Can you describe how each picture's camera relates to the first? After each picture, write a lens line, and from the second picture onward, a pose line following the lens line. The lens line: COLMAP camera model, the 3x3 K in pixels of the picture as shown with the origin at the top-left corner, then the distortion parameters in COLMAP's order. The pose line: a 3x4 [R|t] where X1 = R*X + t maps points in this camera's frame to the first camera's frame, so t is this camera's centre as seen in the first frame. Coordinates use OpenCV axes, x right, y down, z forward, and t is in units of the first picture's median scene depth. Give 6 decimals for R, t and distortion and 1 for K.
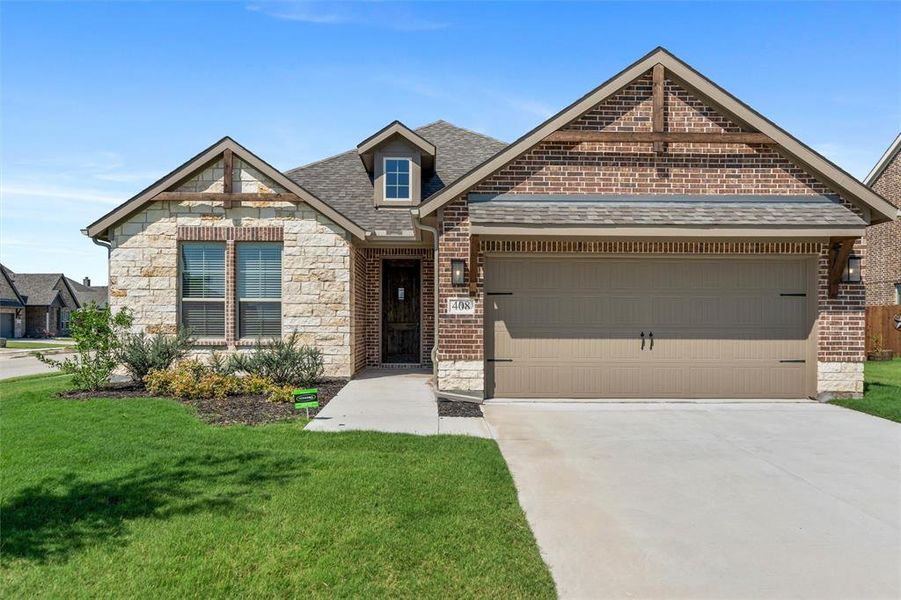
lens RADIAL K [[639.1, 0, 447.2], [0, 639.1, 340.0], [0, 0, 1]] dist [-0.002731, 0.000195]
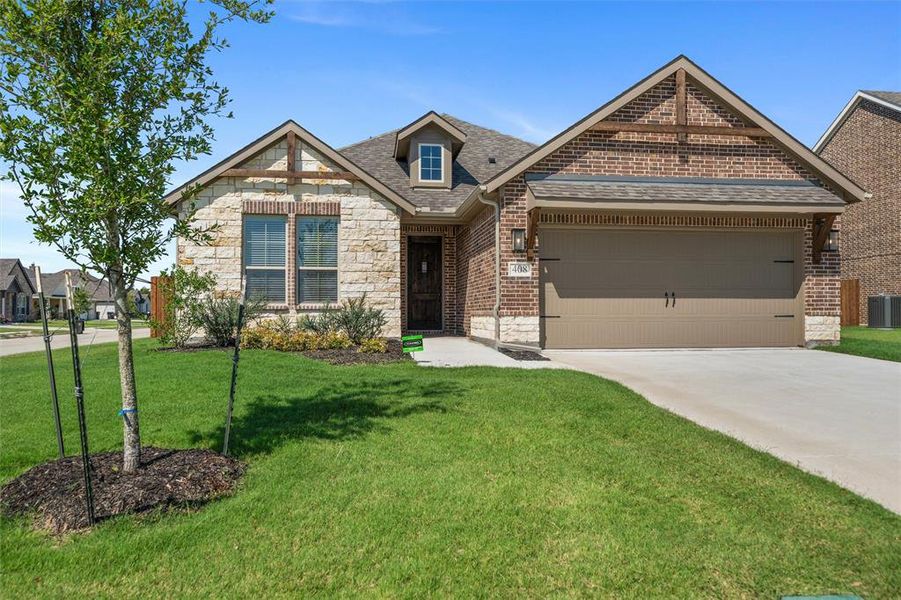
lens RADIAL K [[609.4, 0, 450.9], [0, 609.4, 317.9], [0, 0, 1]] dist [-0.001842, -0.001407]
pose [[0.994084, -0.006271, 0.108436, -0.217508], [0.008023, 0.999844, -0.015727, 0.050054], [-0.108320, 0.016504, 0.993979, -0.084539]]
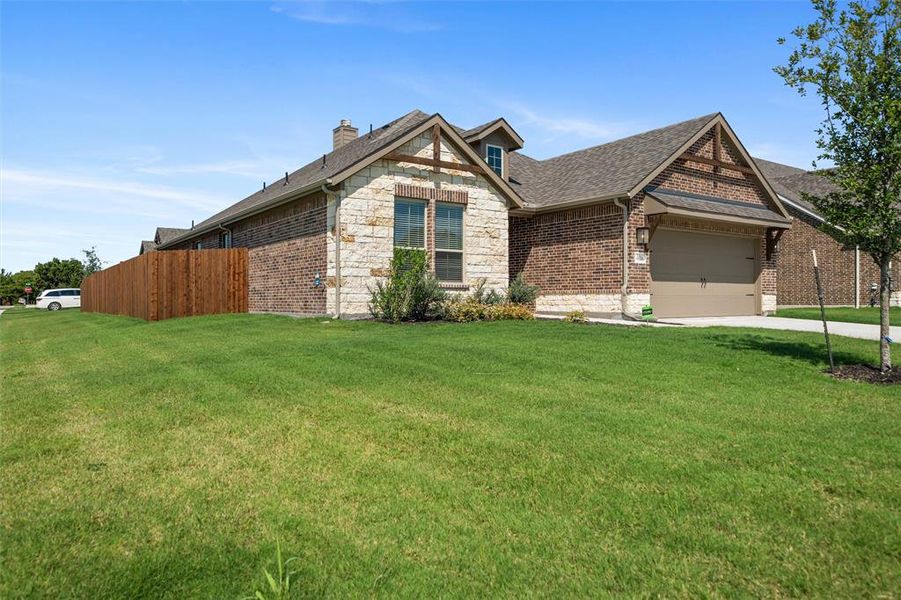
lens RADIAL K [[609.4, 0, 450.9], [0, 609.4, 317.9], [0, 0, 1]] dist [-0.001842, -0.001407]
pose [[0.826897, -0.020940, 0.561963, -1.146043], [0.018253, 0.999779, 0.010395, 0.065060], [-0.562057, 0.001662, 0.827097, 0.043920]]
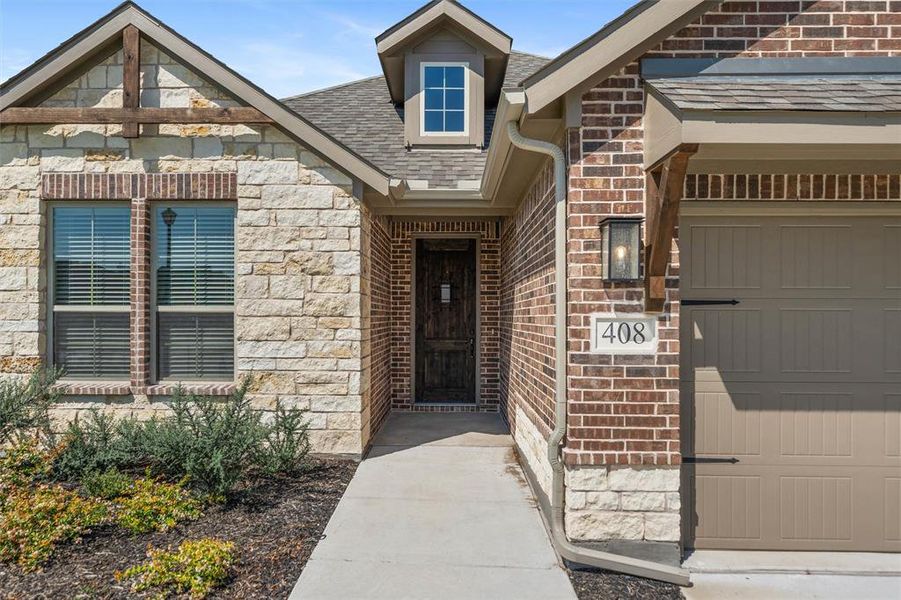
lens RADIAL K [[627.9, 0, 447.2], [0, 627.9, 323.6], [0, 0, 1]] dist [0.000034, -0.000033]
pose [[0.999422, -0.000589, -0.033985, -0.075401], [0.000157, 0.999919, -0.012716, -0.053196], [0.033989, 0.012703, 0.999341, 0.578866]]
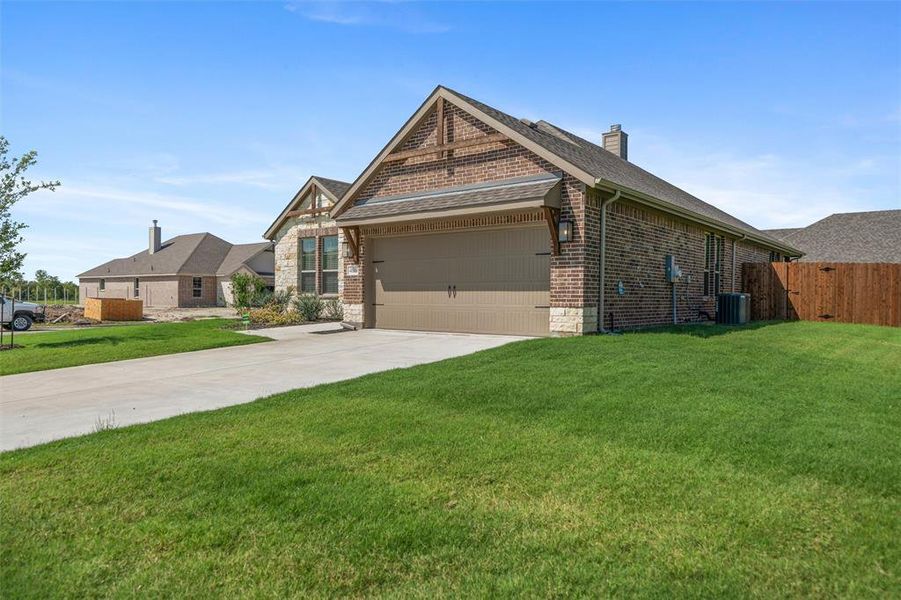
lens RADIAL K [[609.4, 0, 450.9], [0, 609.4, 317.9], [0, 0, 1]] dist [-0.001842, -0.001407]
pose [[0.772780, 0.020670, -0.634338, 1.165544], [-0.014679, 0.999784, 0.014696, 0.039927], [0.634504, -0.002045, 0.772917, -0.039091]]
